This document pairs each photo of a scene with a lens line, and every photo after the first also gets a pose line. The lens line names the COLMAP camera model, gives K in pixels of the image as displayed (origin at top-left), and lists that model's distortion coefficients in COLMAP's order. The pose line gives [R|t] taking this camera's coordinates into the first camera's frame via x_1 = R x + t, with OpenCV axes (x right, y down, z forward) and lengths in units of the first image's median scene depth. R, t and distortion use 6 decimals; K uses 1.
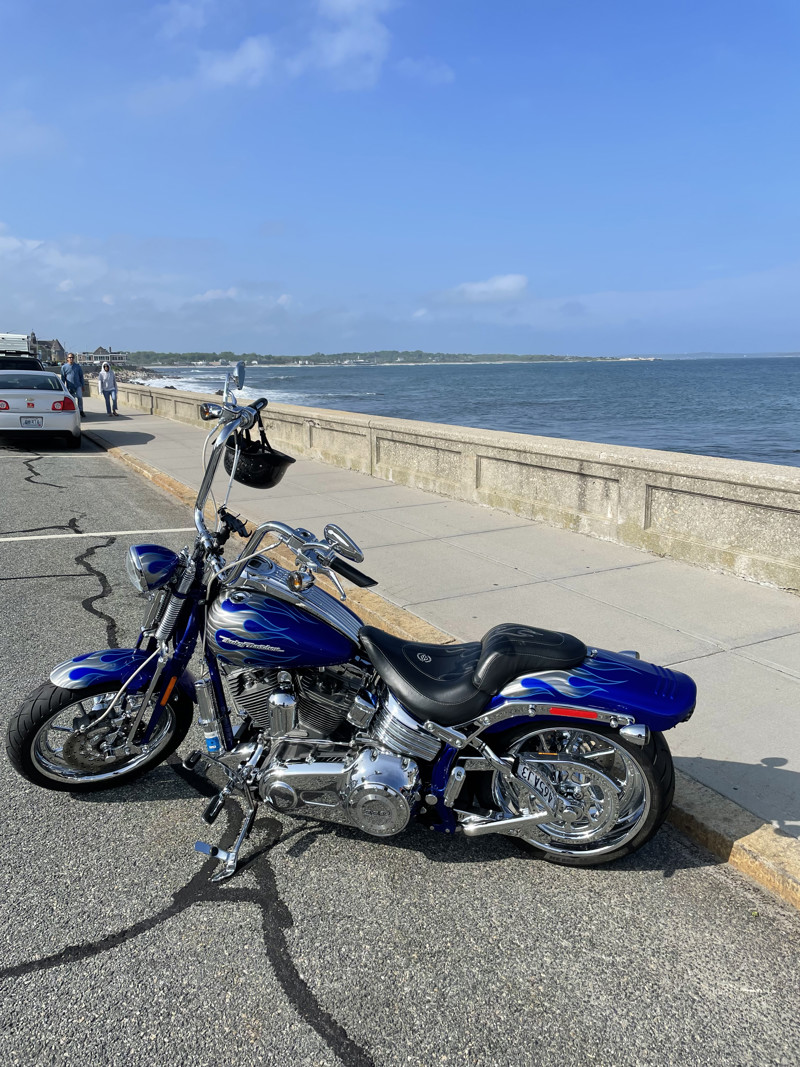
lens RADIAL K [[824.2, 0, 400.0], [0, 824.2, 533.5], [0, 0, 1]] dist [0.096528, -0.140685]
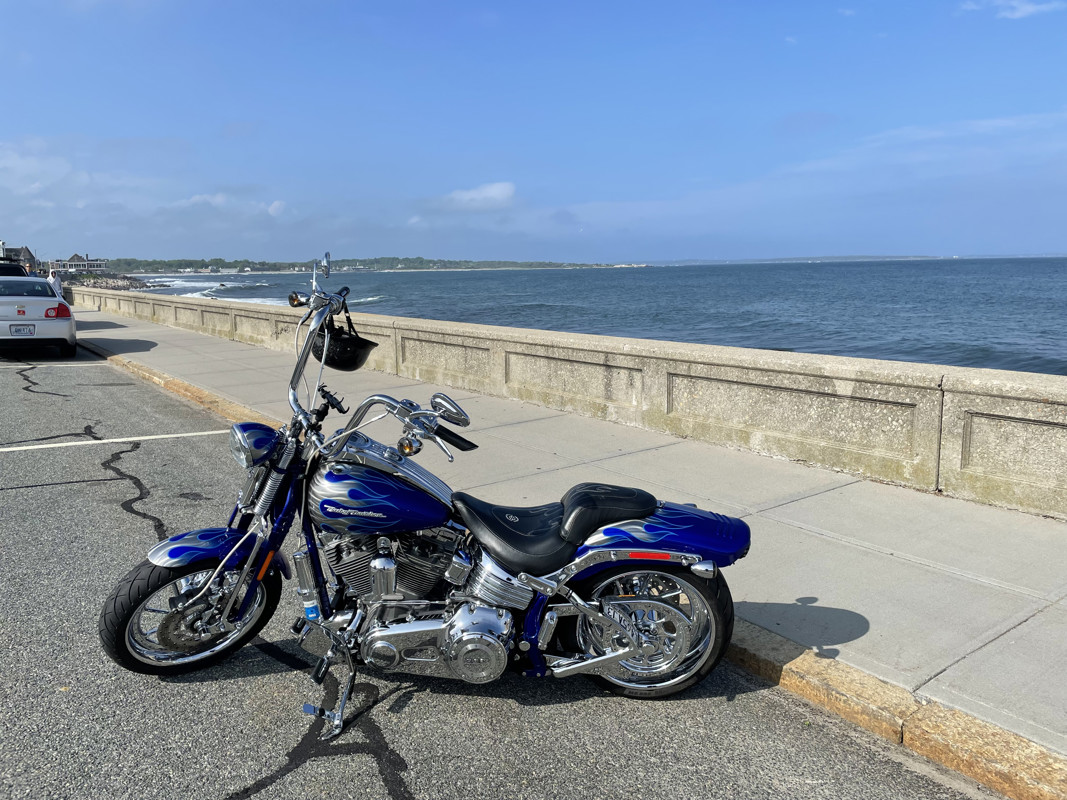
lens RADIAL K [[824.2, 0, 533.5], [0, 824.2, 400.0], [0, 0, 1]] dist [0.096528, -0.140685]
pose [[0.987715, -0.029497, 0.153454, -0.103687], [0.036585, 0.998380, -0.043569, 0.041413], [-0.151920, 0.048648, 0.987195, -0.095245]]
